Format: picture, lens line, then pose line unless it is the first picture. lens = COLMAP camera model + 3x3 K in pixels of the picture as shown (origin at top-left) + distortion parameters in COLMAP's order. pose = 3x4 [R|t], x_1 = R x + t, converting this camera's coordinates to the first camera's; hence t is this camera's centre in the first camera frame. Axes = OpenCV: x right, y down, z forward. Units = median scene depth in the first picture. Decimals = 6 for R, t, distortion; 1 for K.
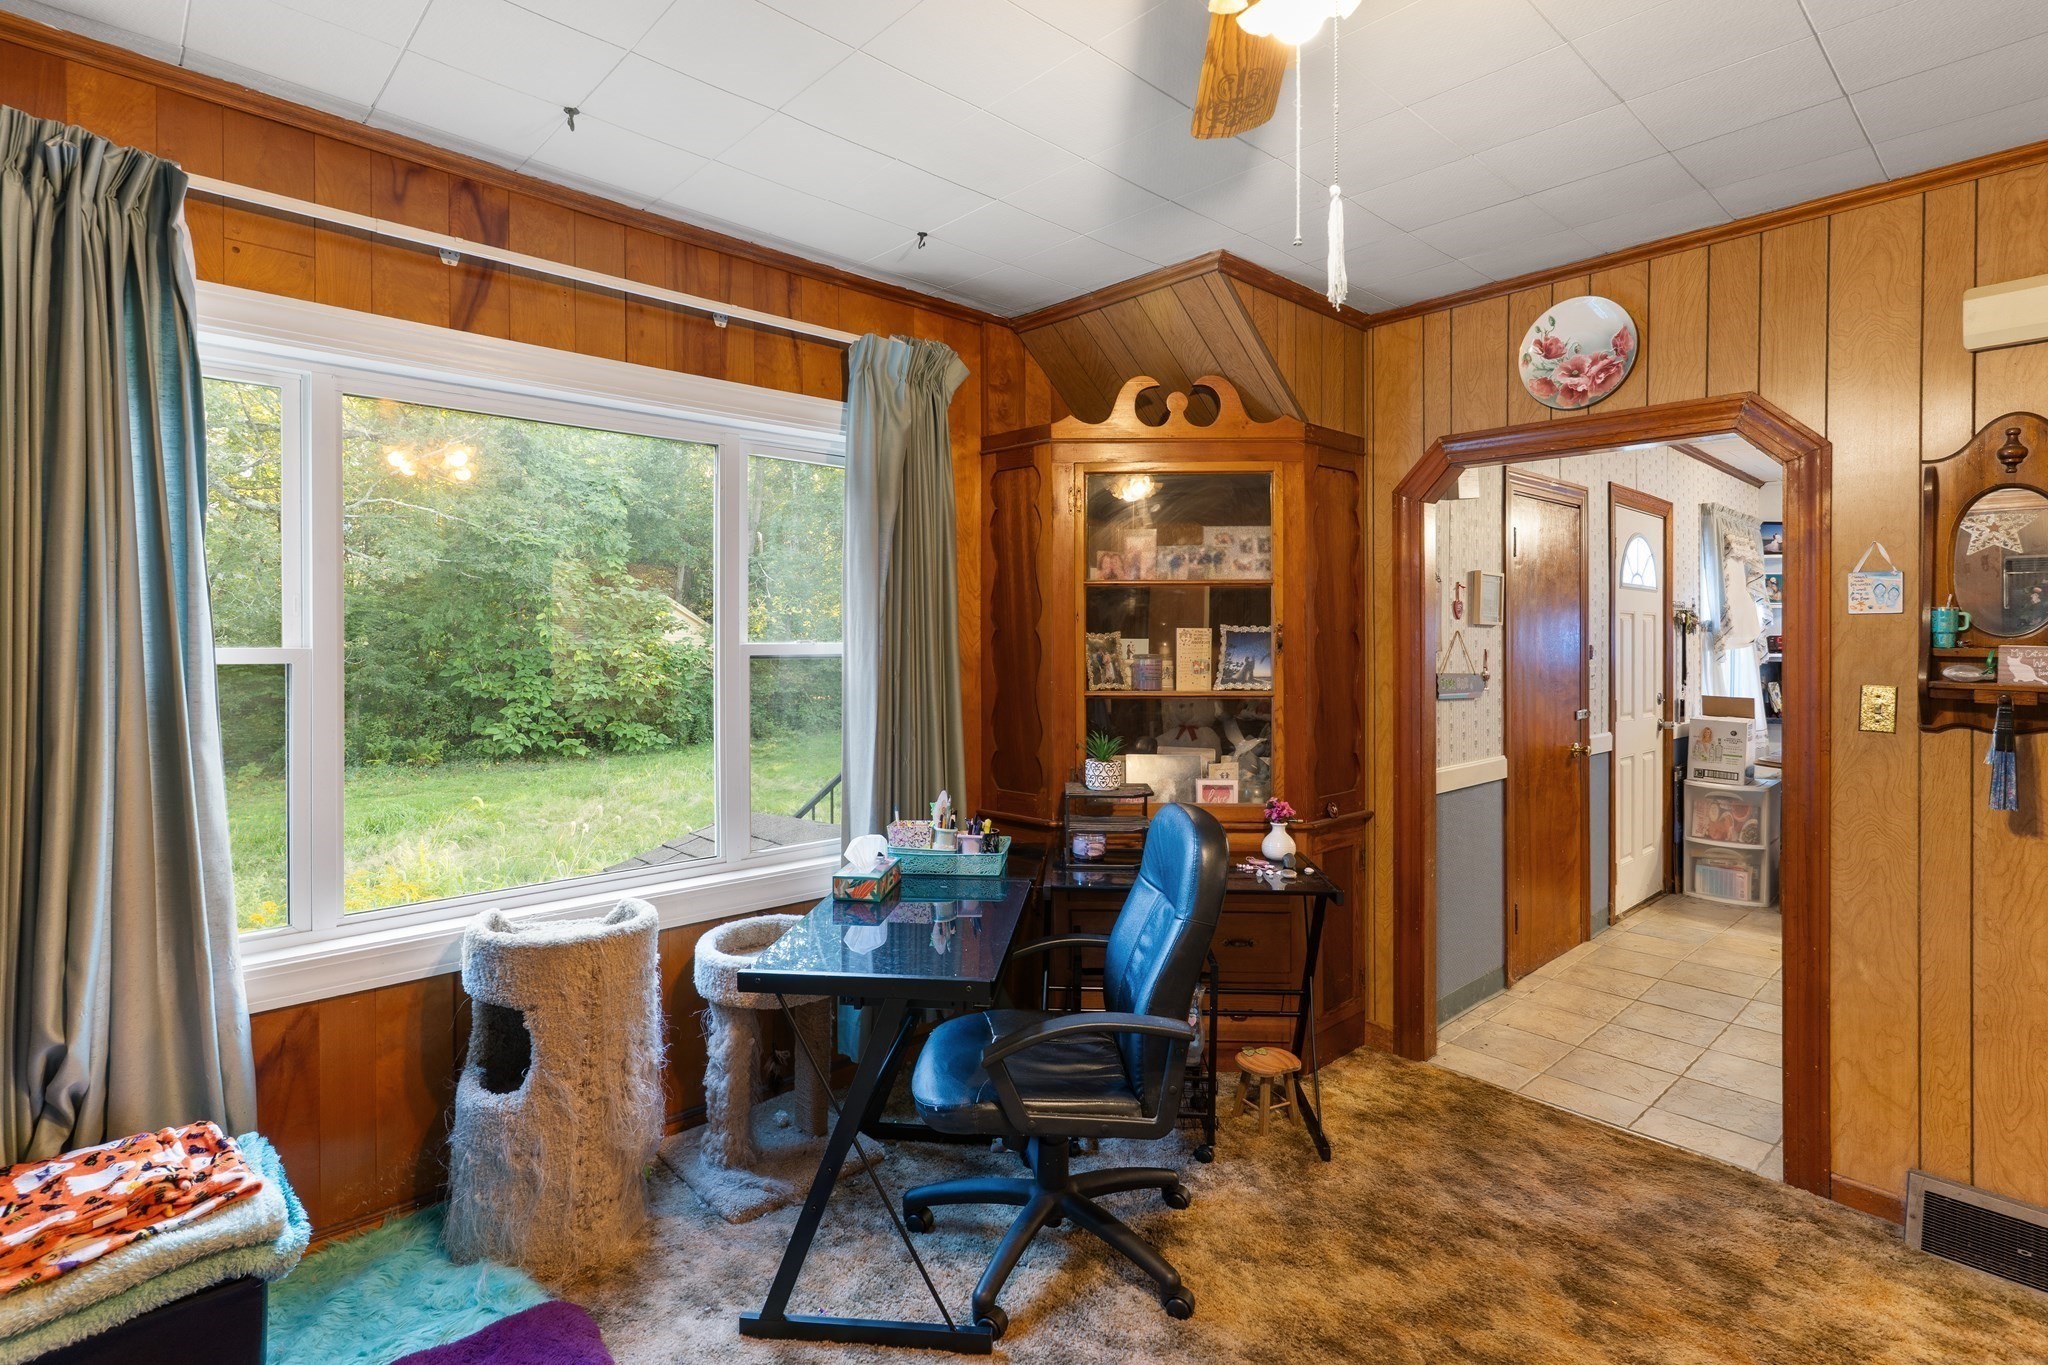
lens RADIAL K [[986.3, 0, 1030.3], [0, 986.3, 649.5], [0, 0, 1]] dist [0.002821, -0.000415]
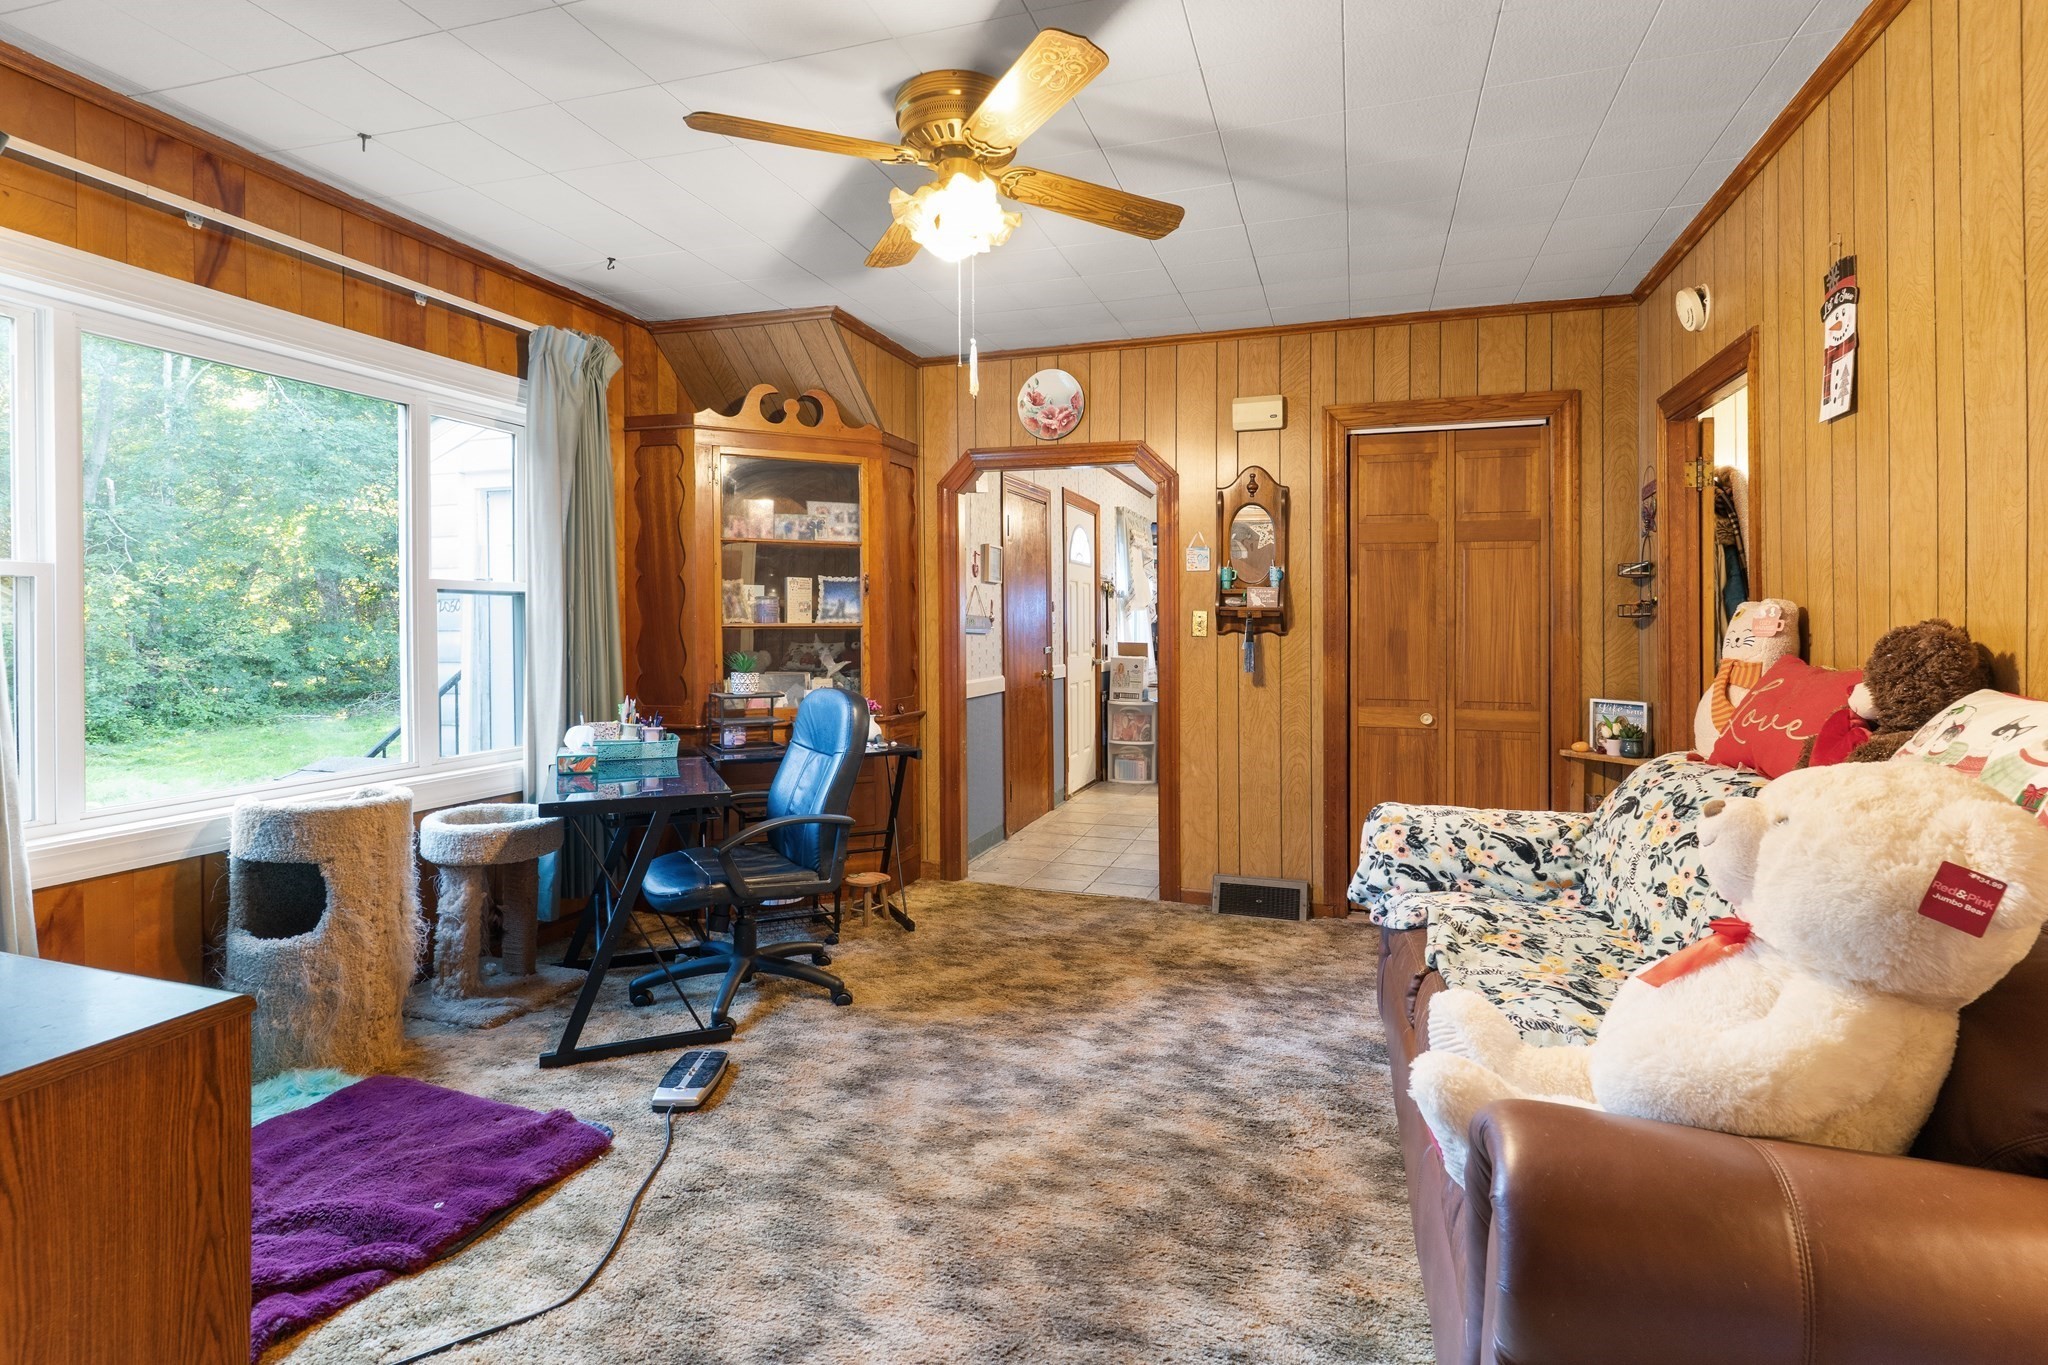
lens RADIAL K [[995.4, 0, 1029.0], [0, 995.4, 627.2], [0, 0, 1]] dist [0.003636, -0.000717]
pose [[0.872779, -0.002907, 0.488107, -0.257539], [0.005939, 0.999971, -0.004664, 0.062773], [-0.488080, 0.006969, 0.872771, -0.371404]]
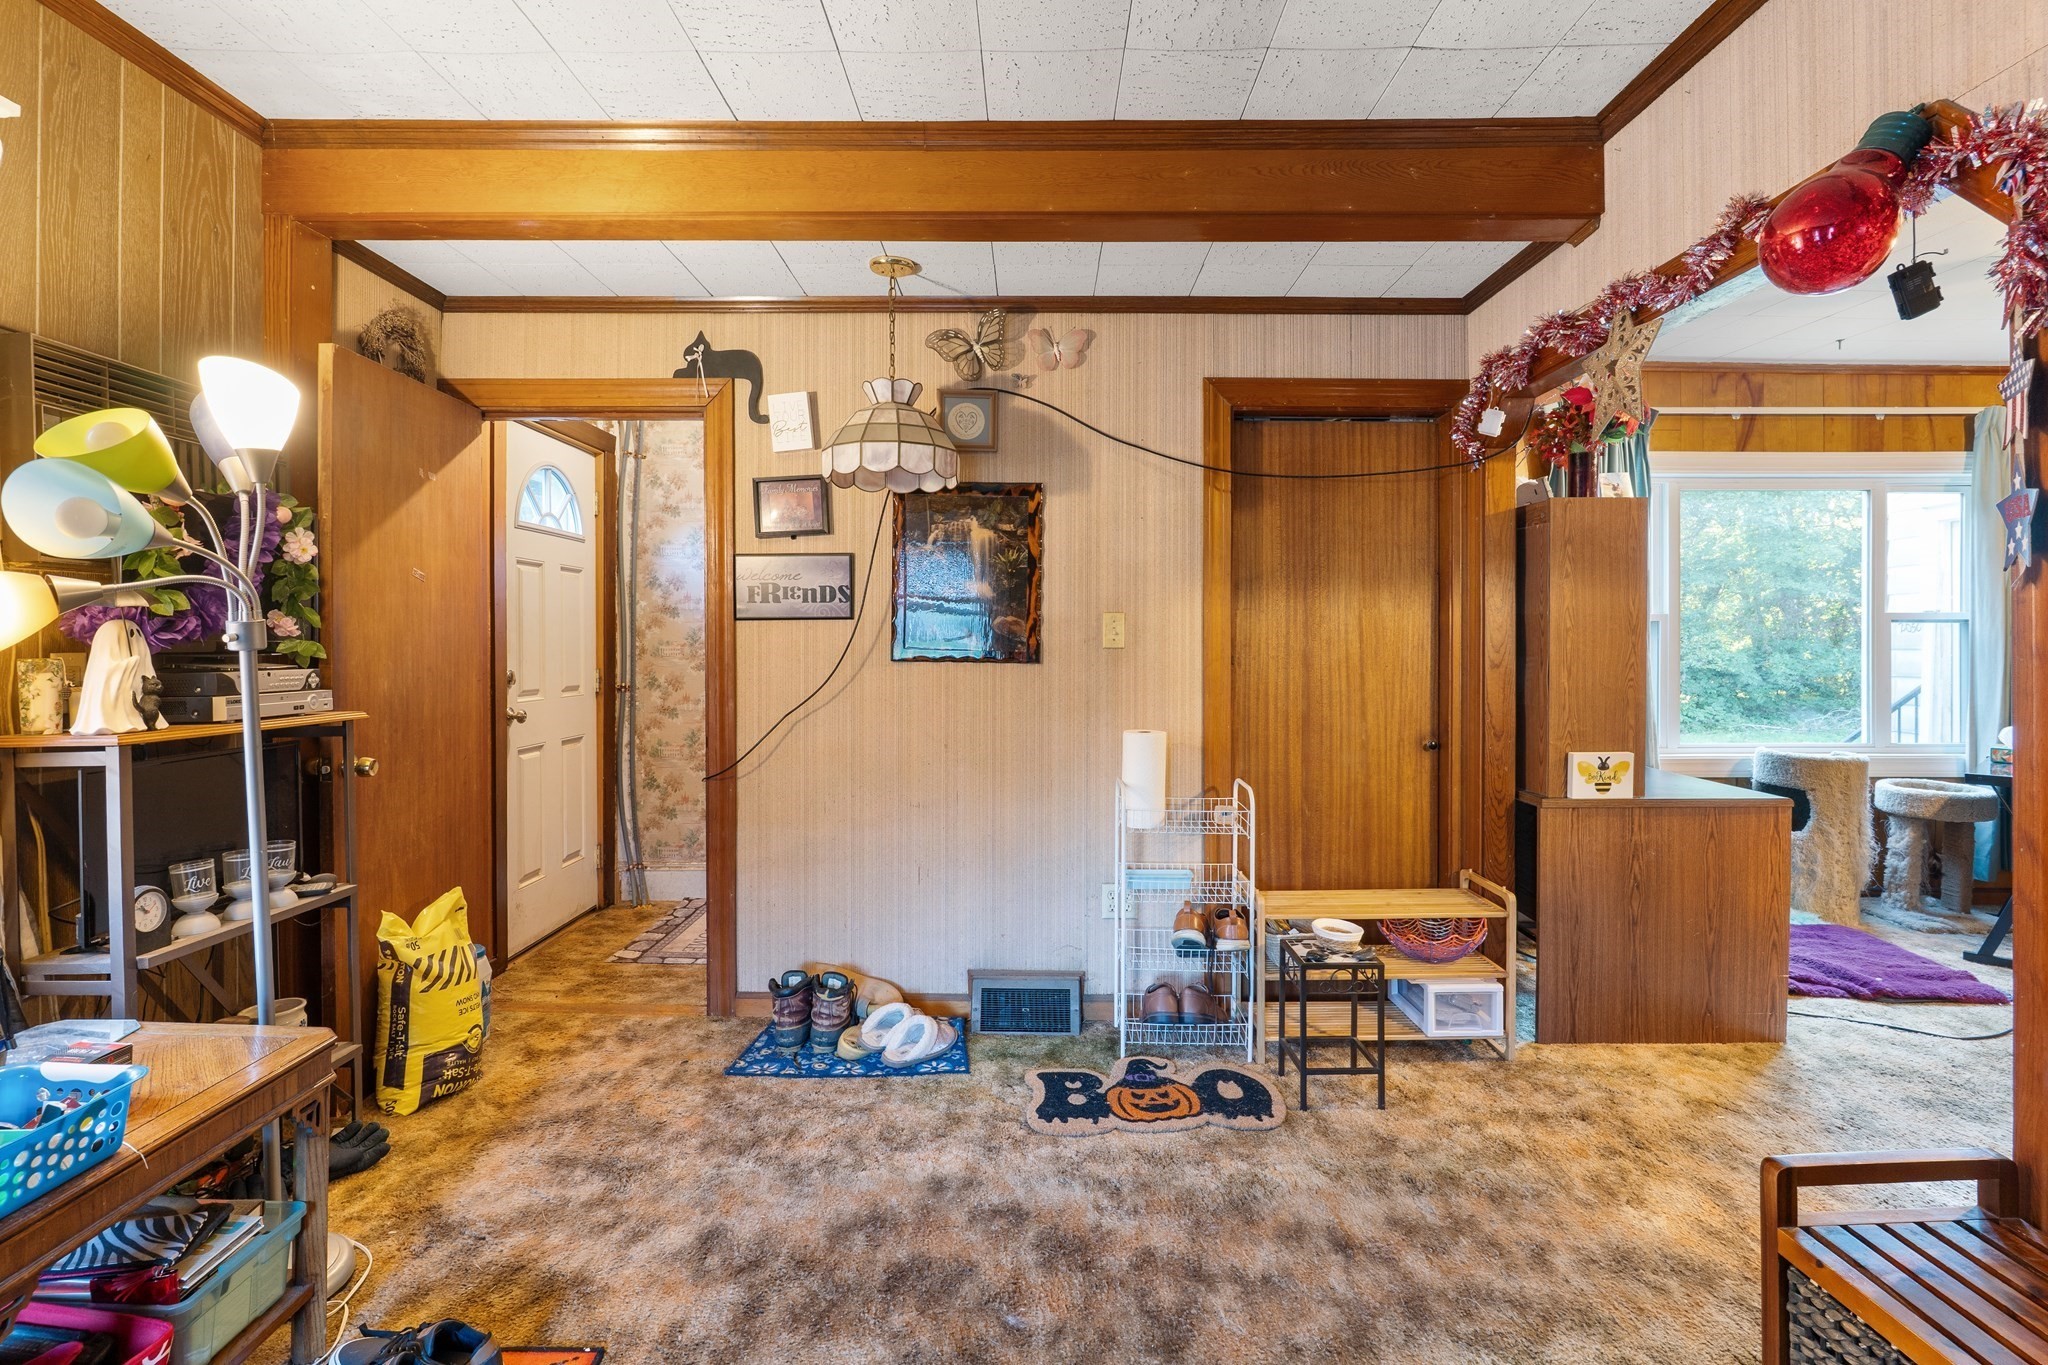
lens RADIAL K [[1005.4, 0, 1032.6], [0, 1005.4, 650.3], [0, 0, 1]] dist [-0.005148, -0.001313]
pose [[0.734416, 0.006829, -0.678666, -0.212374], [-0.006475, 0.999974, 0.003056, 0.060832], [0.678669, 0.002150, 0.734441, -1.161547]]
